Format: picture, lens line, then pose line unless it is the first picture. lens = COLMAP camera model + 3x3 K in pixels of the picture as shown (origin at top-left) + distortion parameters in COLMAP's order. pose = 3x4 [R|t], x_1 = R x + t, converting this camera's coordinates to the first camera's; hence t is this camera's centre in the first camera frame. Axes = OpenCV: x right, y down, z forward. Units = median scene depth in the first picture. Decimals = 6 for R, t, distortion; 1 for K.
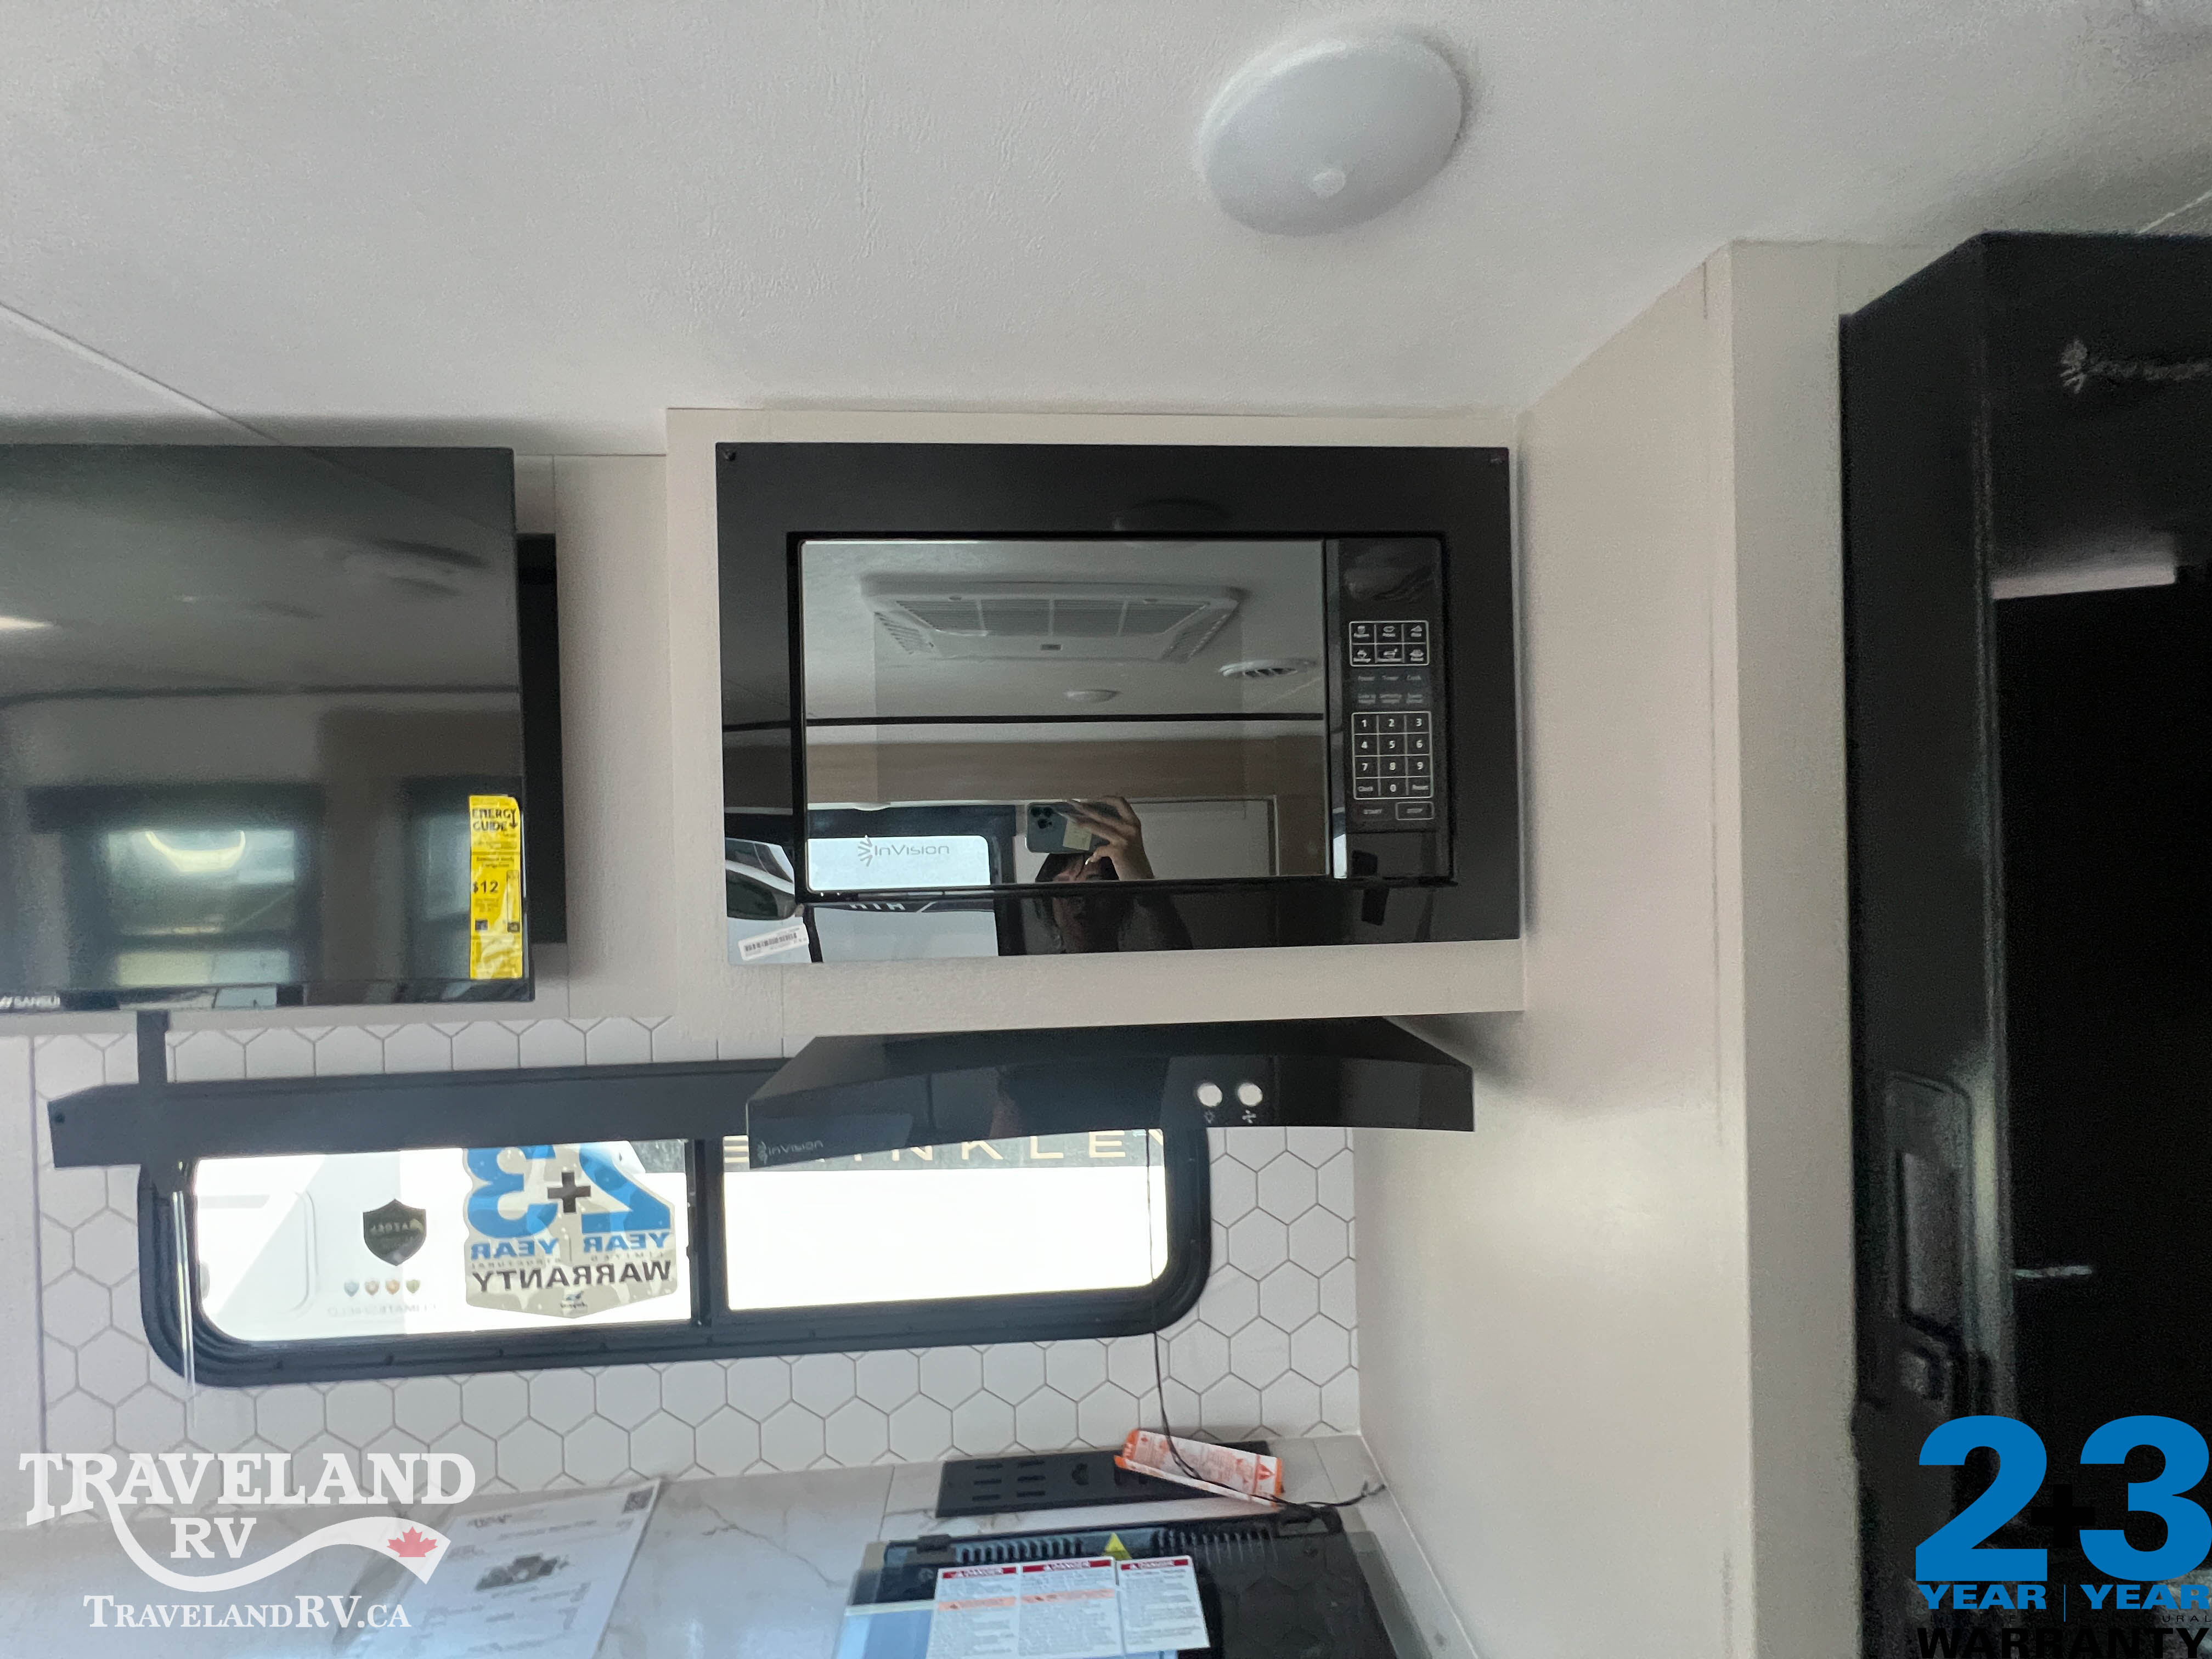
lens RADIAL K [[888.1, 0, 1103.8], [0, 888.1, 827.3], [0, 0, 1]] dist [-0.001030, 0.000157]
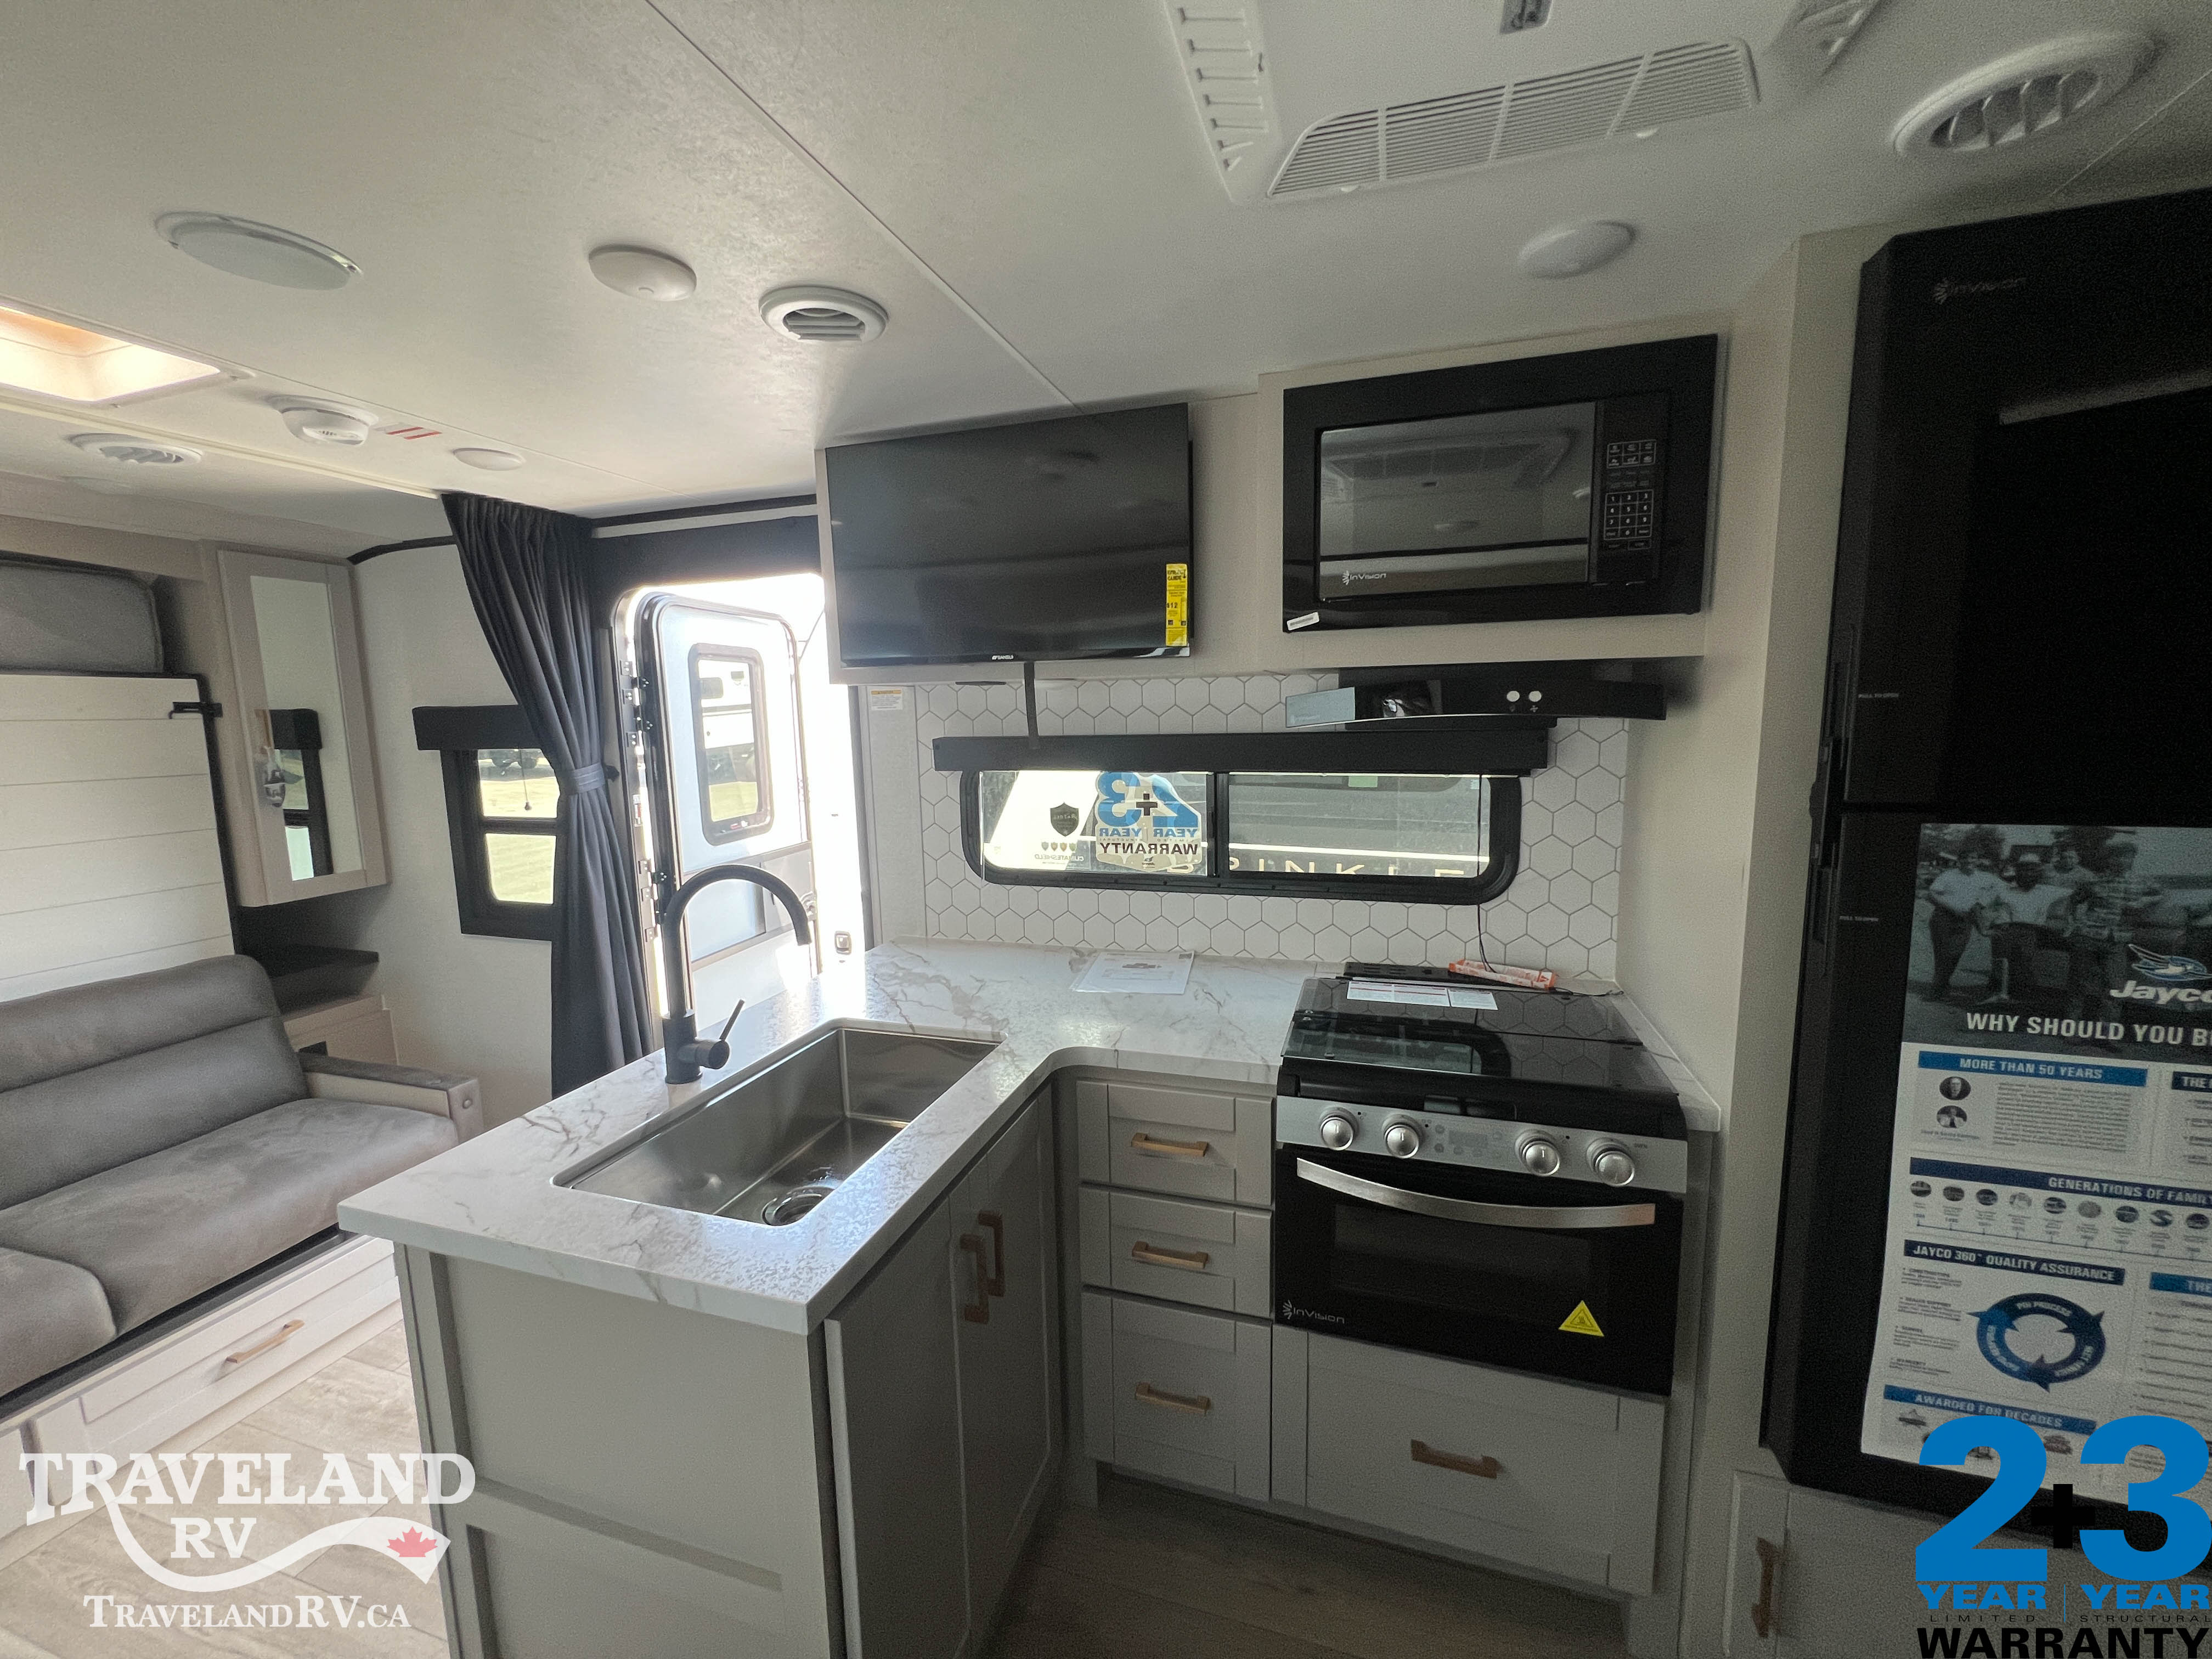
lens RADIAL K [[888.1, 0, 1103.8], [0, 888.1, 827.3], [0, 0, 1]] dist [-0.001030, 0.000157]
pose [[0.930855, 0.050634, -0.361865, -0.001040], [-0.001368, 0.990828, 0.135123, 0.204410], [0.365387, -0.125285, 0.922386, -0.785321]]
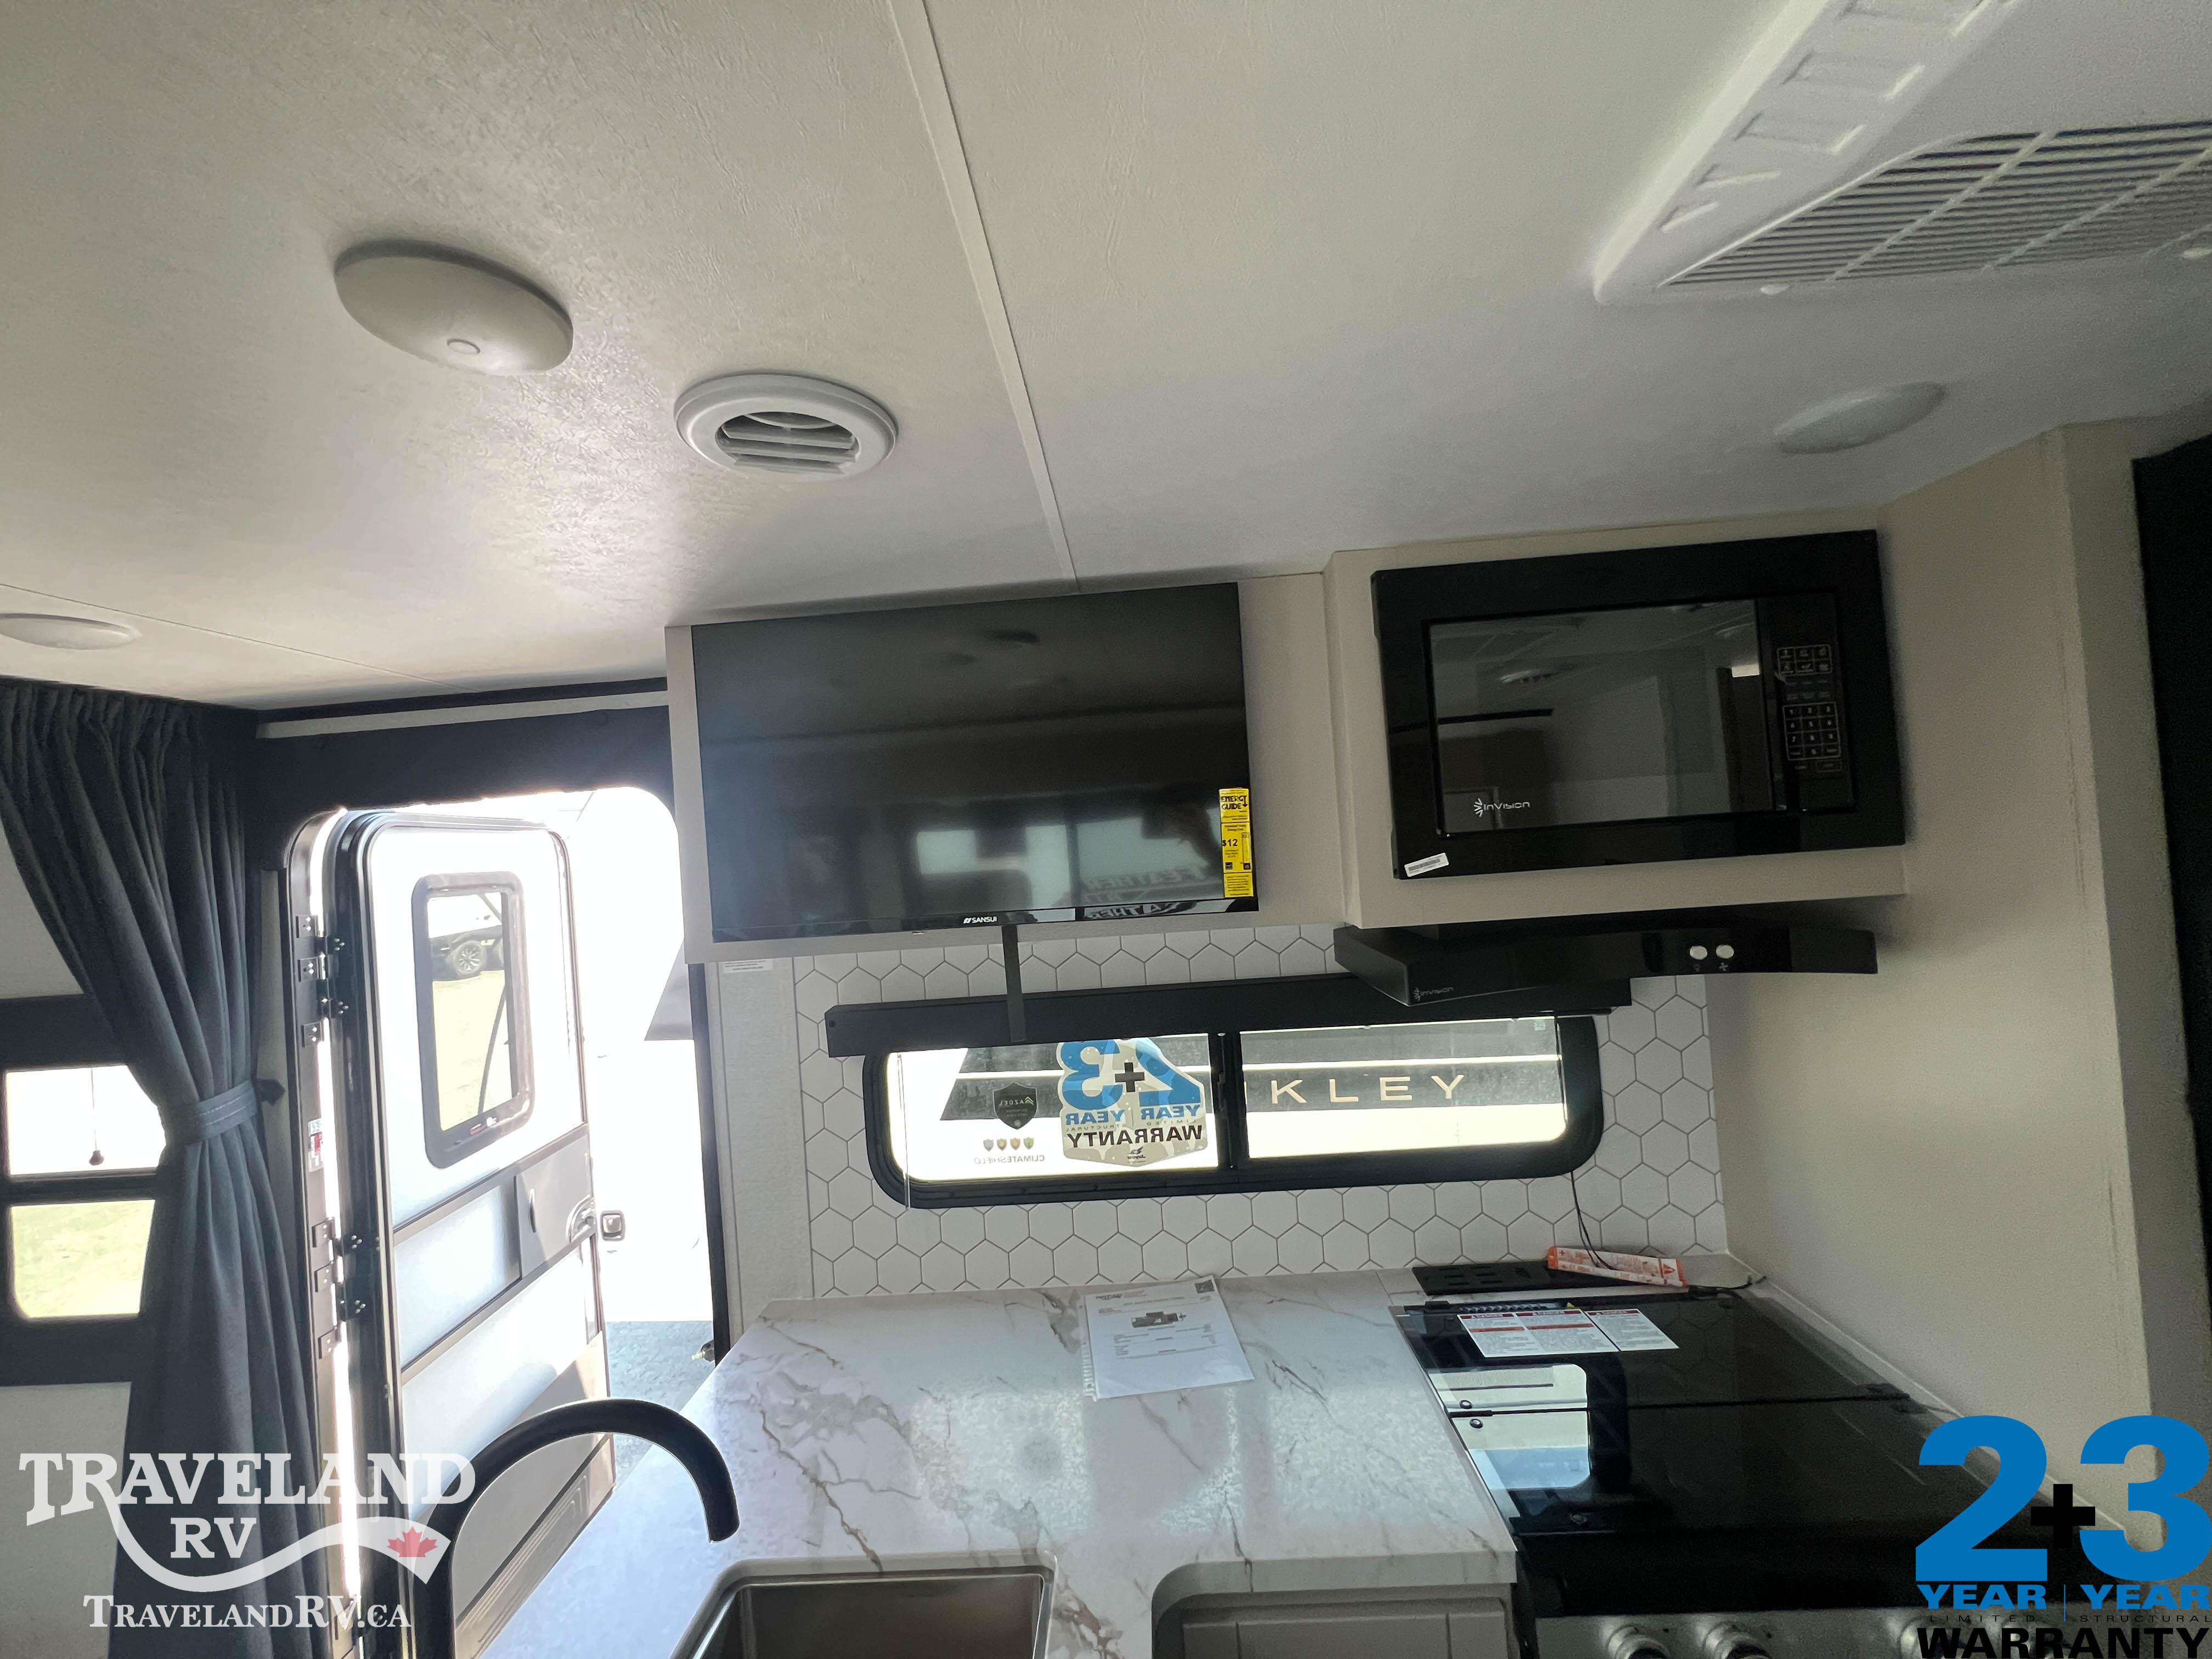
lens RADIAL K [[887.2, 0, 1103.9], [0, 887.2, 828.6], [0, 0, 1]] dist [-0.000930, 0.000266]
pose [[0.992817, -0.049409, -0.108960, -0.469304], [0.047209, 0.998627, -0.022684, 0.042090], [0.109931, 0.017377, 0.993787, -0.431301]]
